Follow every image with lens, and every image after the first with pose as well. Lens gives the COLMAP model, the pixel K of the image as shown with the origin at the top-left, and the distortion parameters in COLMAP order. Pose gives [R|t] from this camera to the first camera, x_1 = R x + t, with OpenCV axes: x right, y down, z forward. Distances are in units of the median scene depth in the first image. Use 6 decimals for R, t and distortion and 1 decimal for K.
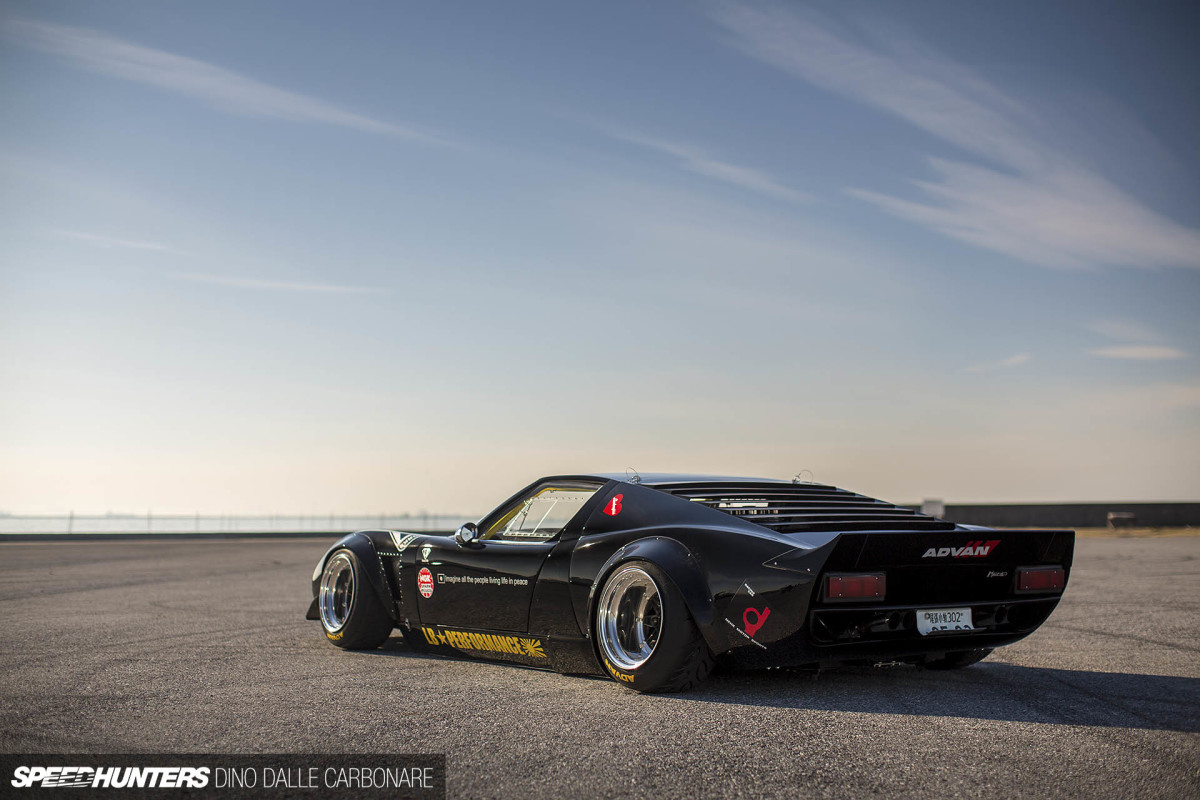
lens RADIAL K [[1728.8, 0, 600.0], [0, 1728.8, 400.0], [0, 0, 1]] dist [-0.181937, 0.530946]
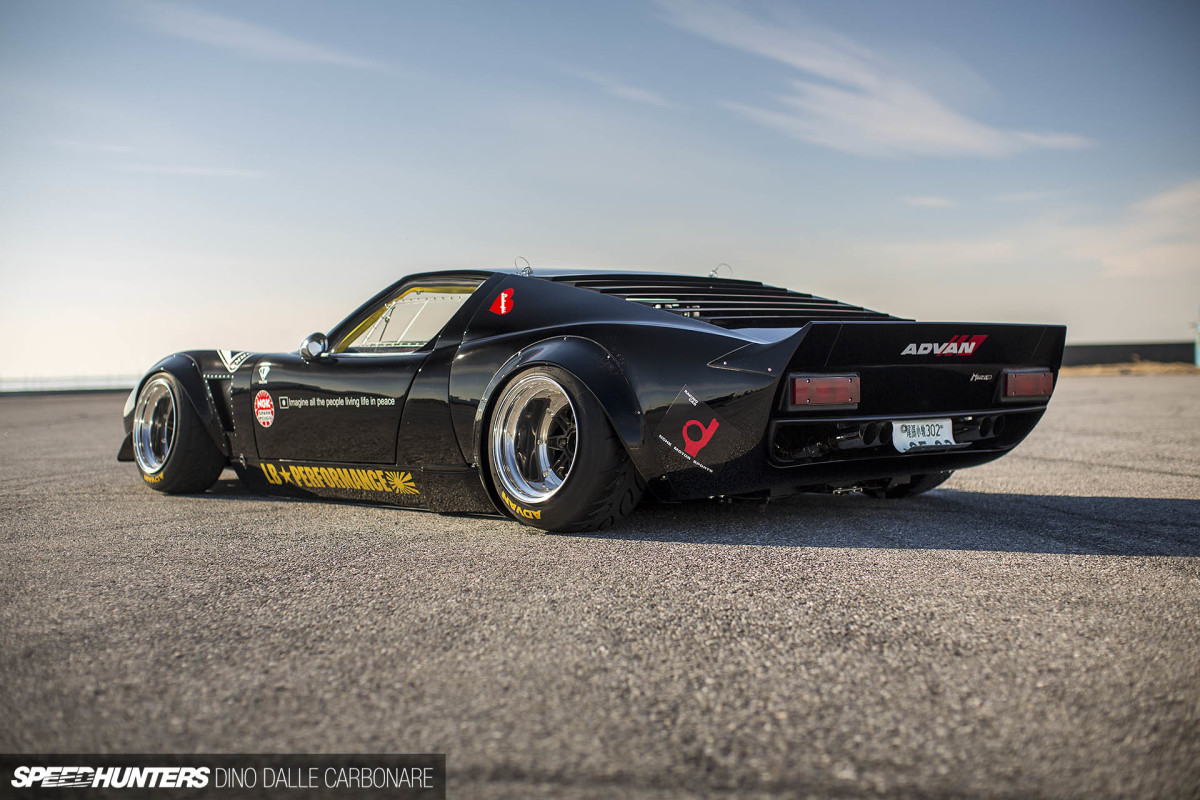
lens RADIAL K [[1728.8, 0, 600.0], [0, 1728.8, 400.0], [0, 0, 1]] dist [-0.181937, 0.530946]
pose [[0.993957, -0.019760, 0.107977, -0.034418], [0.010441, 0.996223, 0.086197, 0.037216], [-0.109272, -0.084549, 0.990410, 0.194125]]
